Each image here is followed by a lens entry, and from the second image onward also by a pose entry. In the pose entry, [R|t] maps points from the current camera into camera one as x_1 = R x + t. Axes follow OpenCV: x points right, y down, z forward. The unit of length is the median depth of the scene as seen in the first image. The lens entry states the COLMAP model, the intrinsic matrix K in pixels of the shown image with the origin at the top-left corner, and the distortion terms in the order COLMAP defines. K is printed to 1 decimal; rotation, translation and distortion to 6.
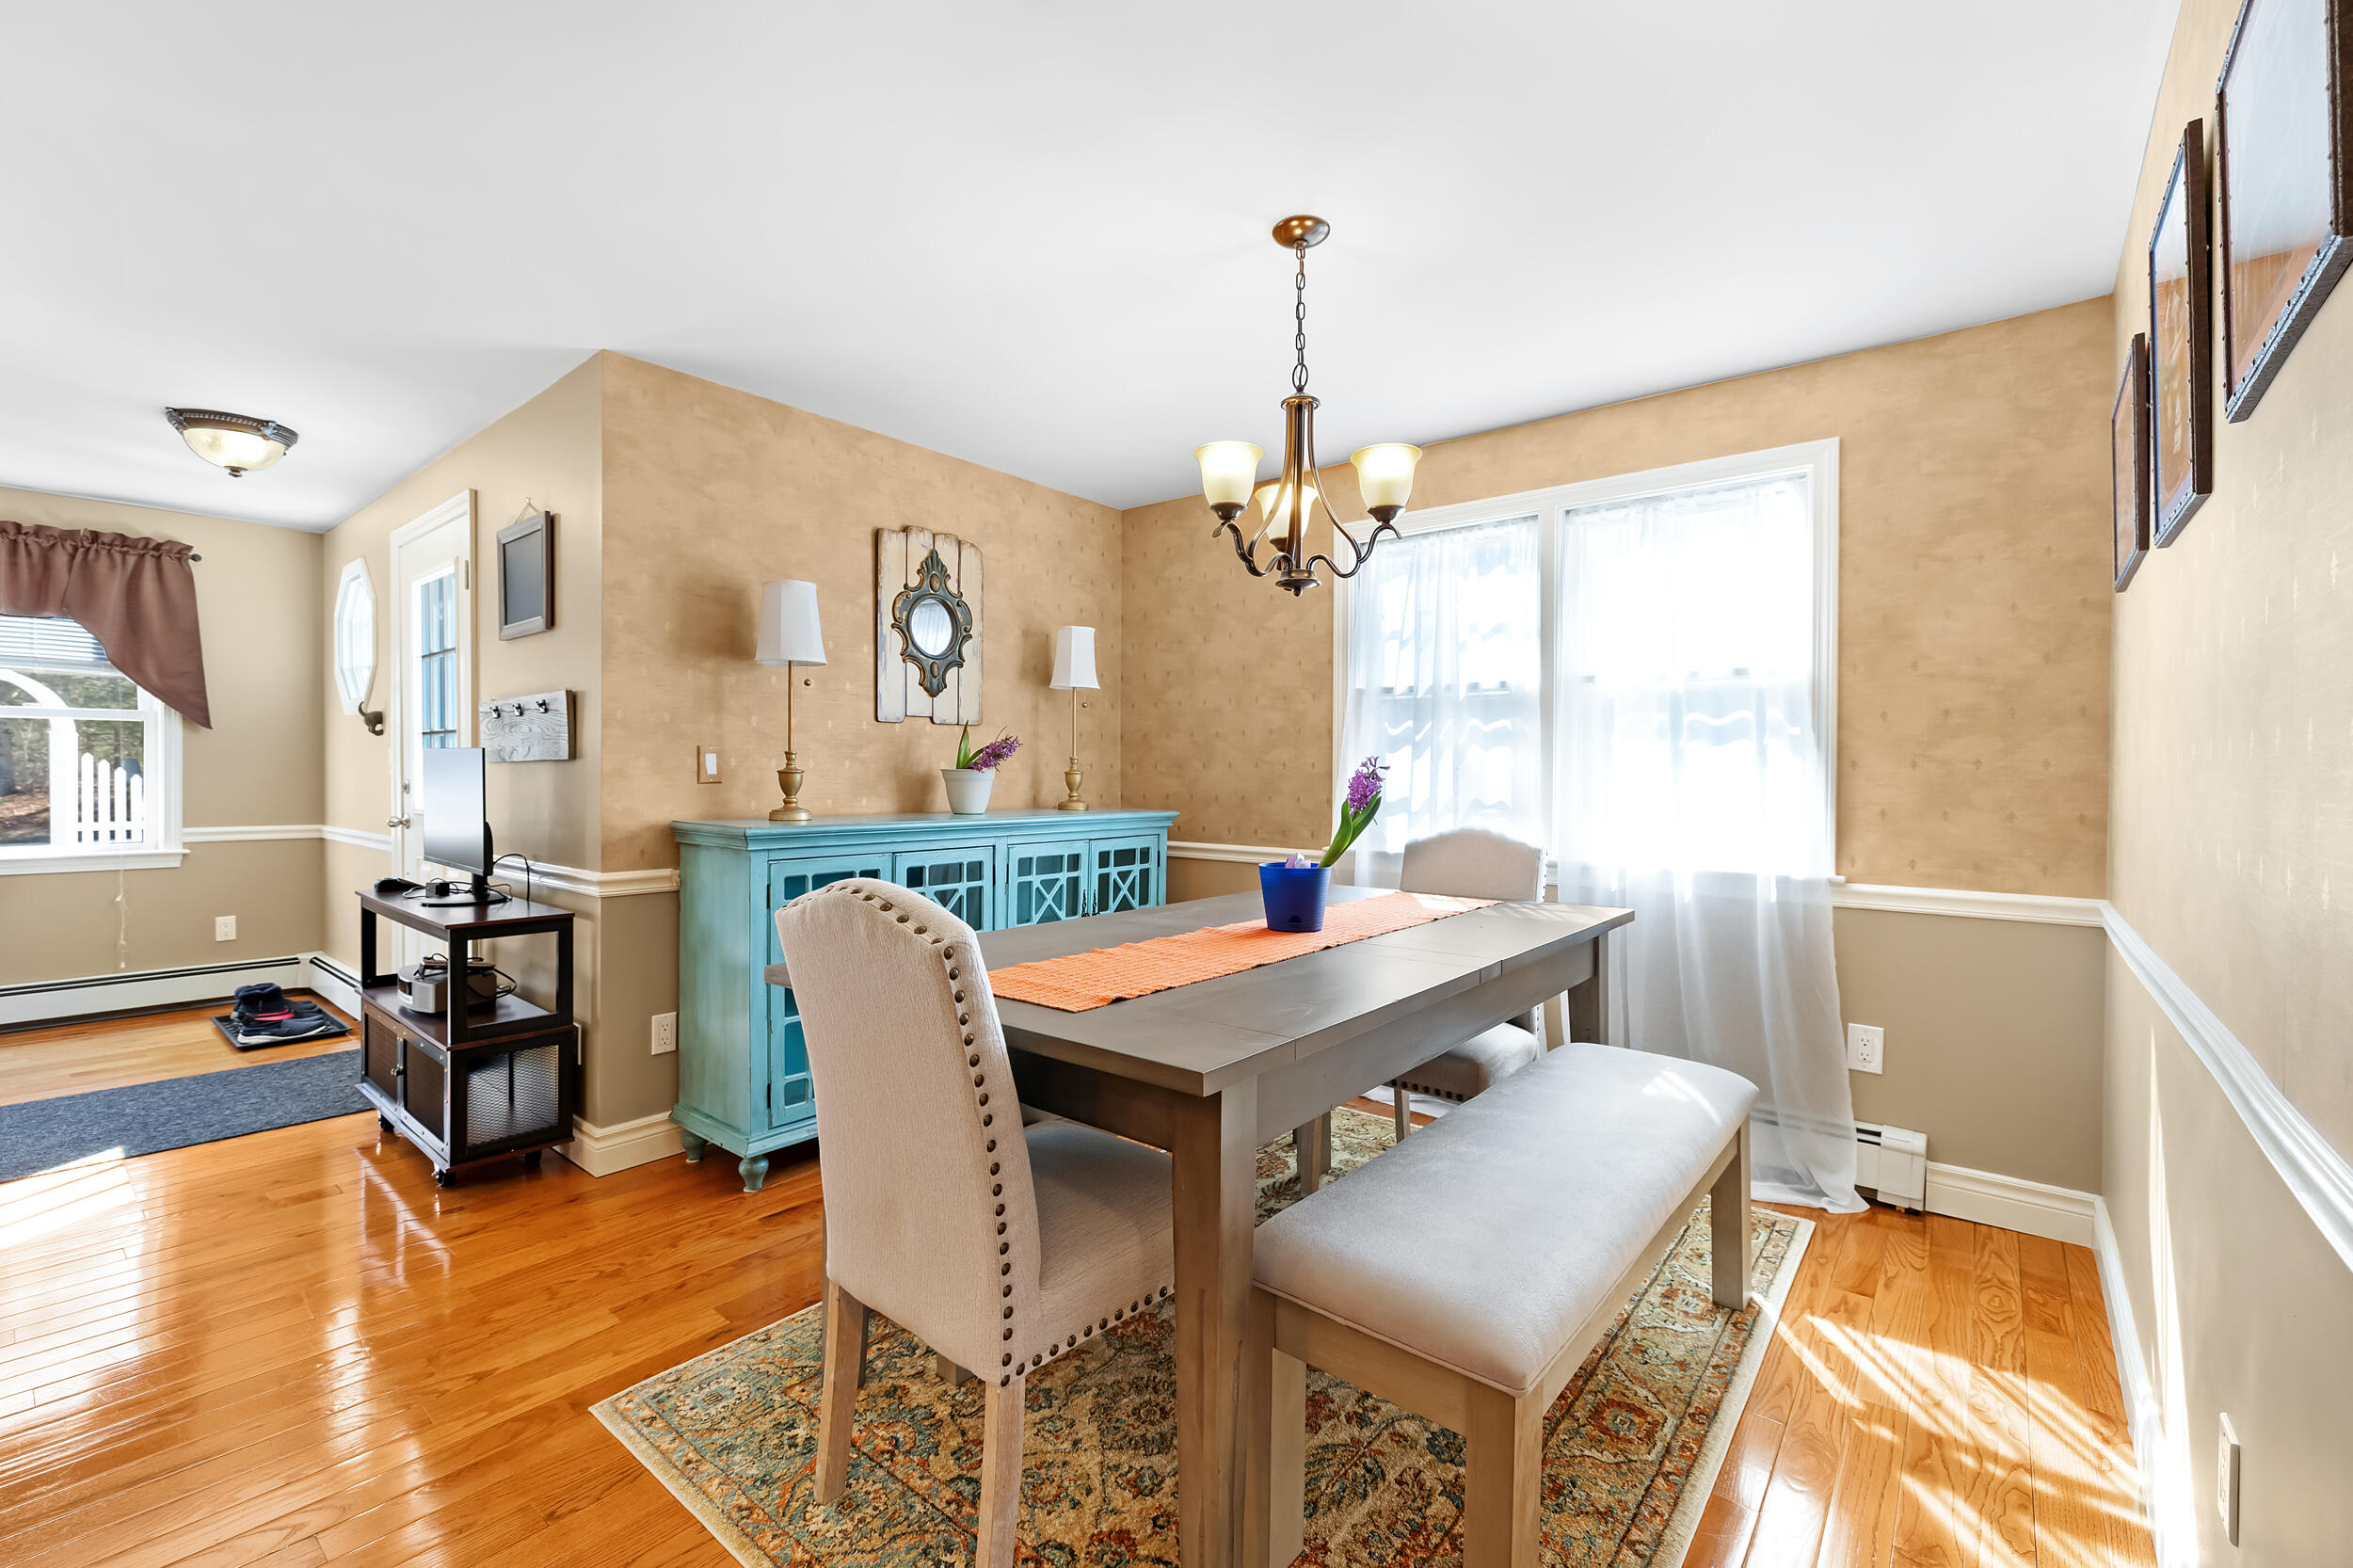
lens RADIAL K [[995.9, 0, 1173.6], [0, 995.9, 782.7], [0, 0, 1]] dist [-0.002675, 0.001088]
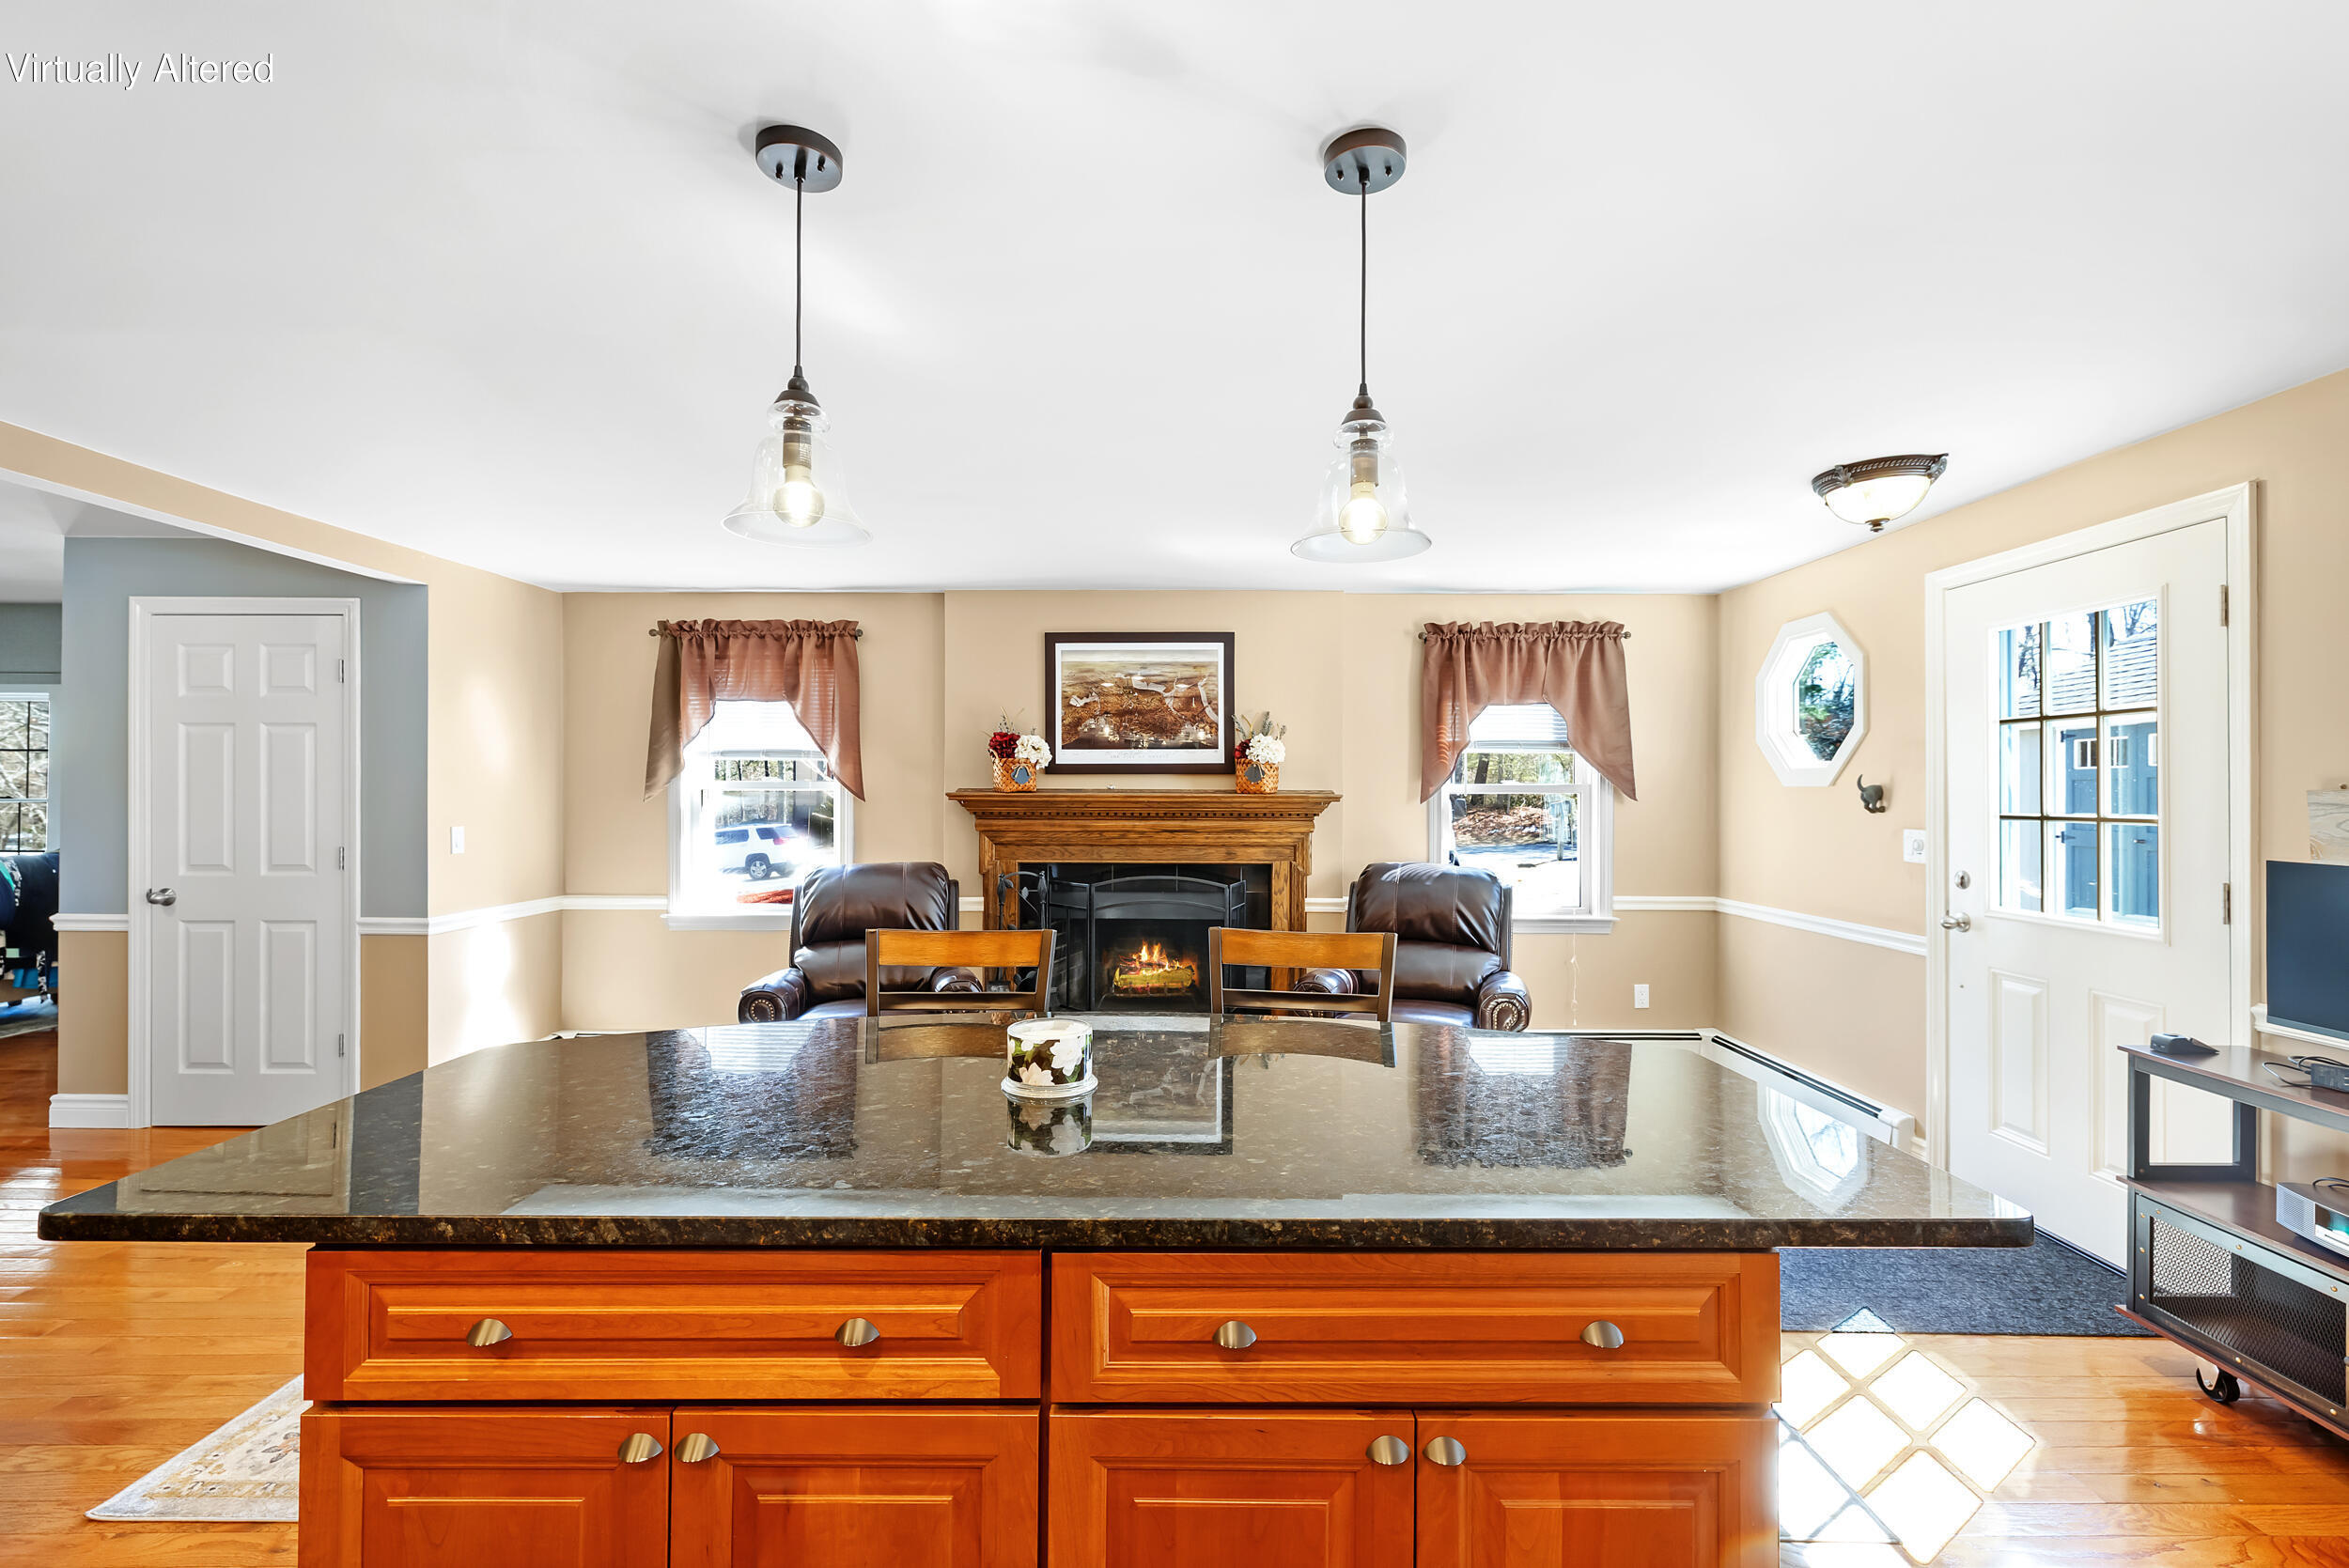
lens RADIAL K [[994.1, 0, 1180.7], [0, 994.1, 790.0], [0, 0, 1]] dist [-0.002675, 0.001088]
pose [[0.646907, -0.007803, -0.762529, -0.525809], [-0.006838, 0.999848, -0.016033, -0.048246], [0.762538, 0.015586, 0.646755, -0.019993]]
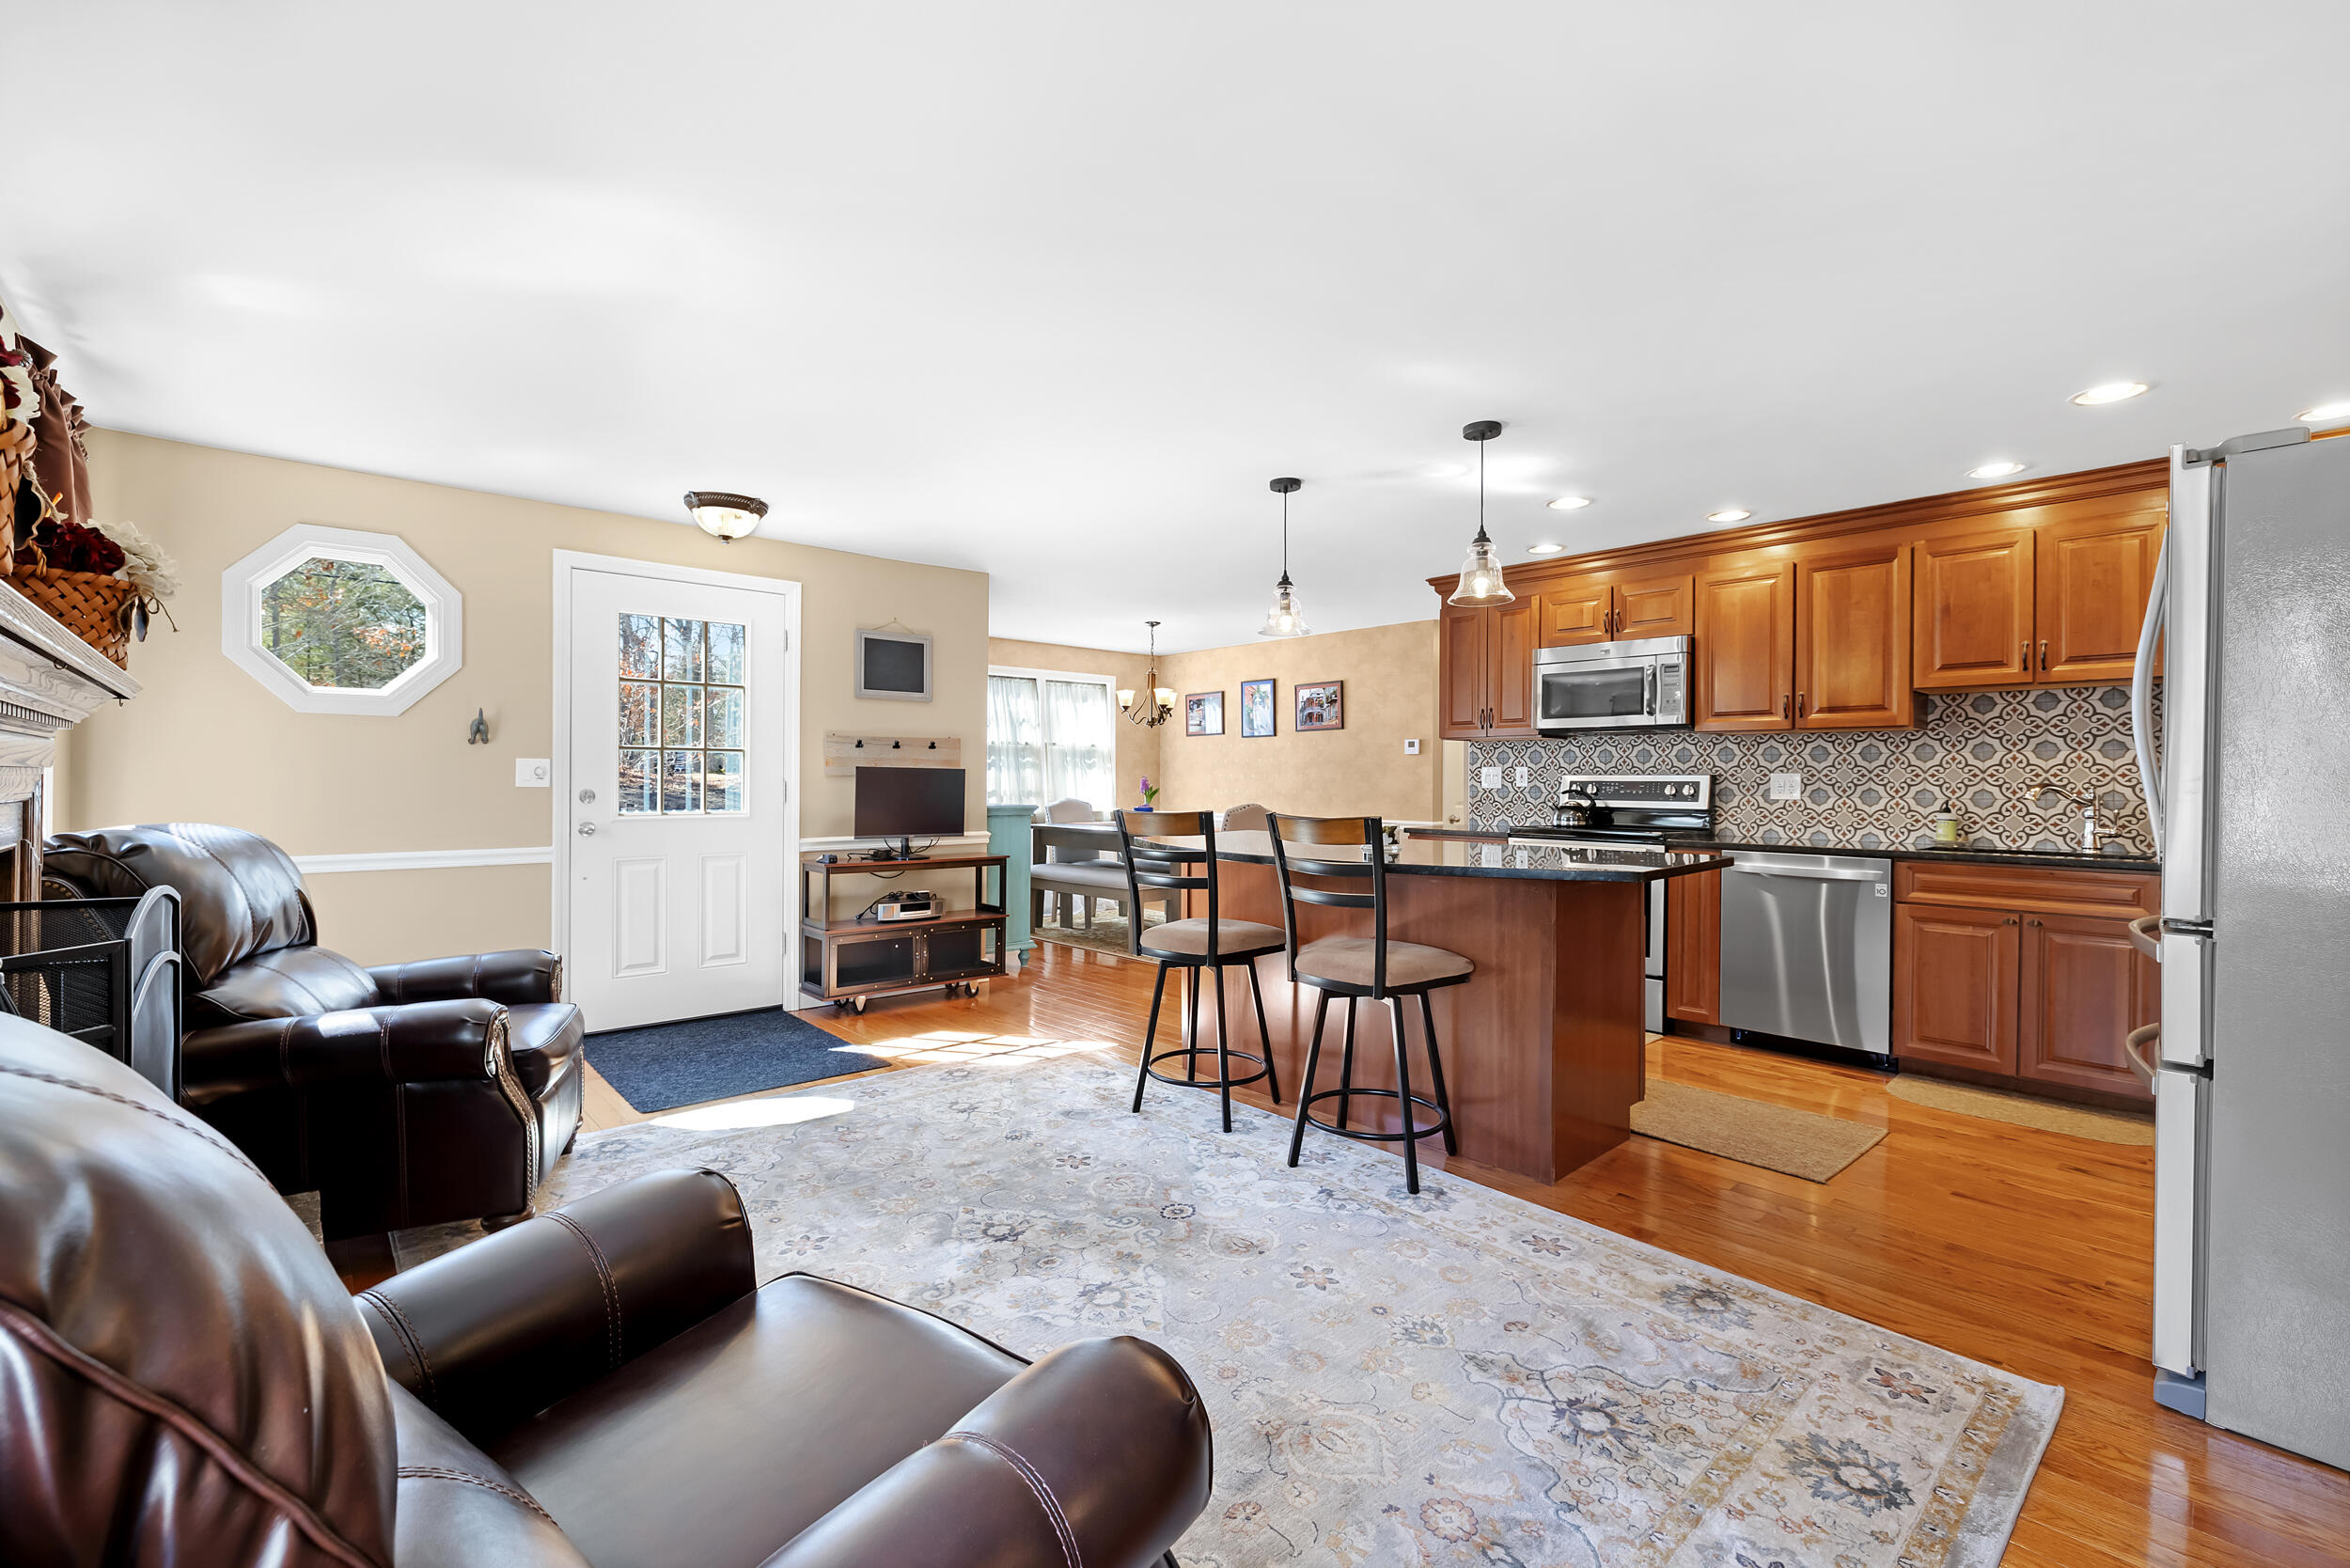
lens RADIAL K [[994.6, 0, 1180.3], [0, 994.6, 784.6], [0, 0, 1]] dist [-0.002675, 0.001088]
pose [[0.144782, -0.009352, 0.989419, -1.619897], [0.007246, 0.999939, 0.008391, -0.010619], [-0.989437, 0.005955, 0.144841, 0.208207]]
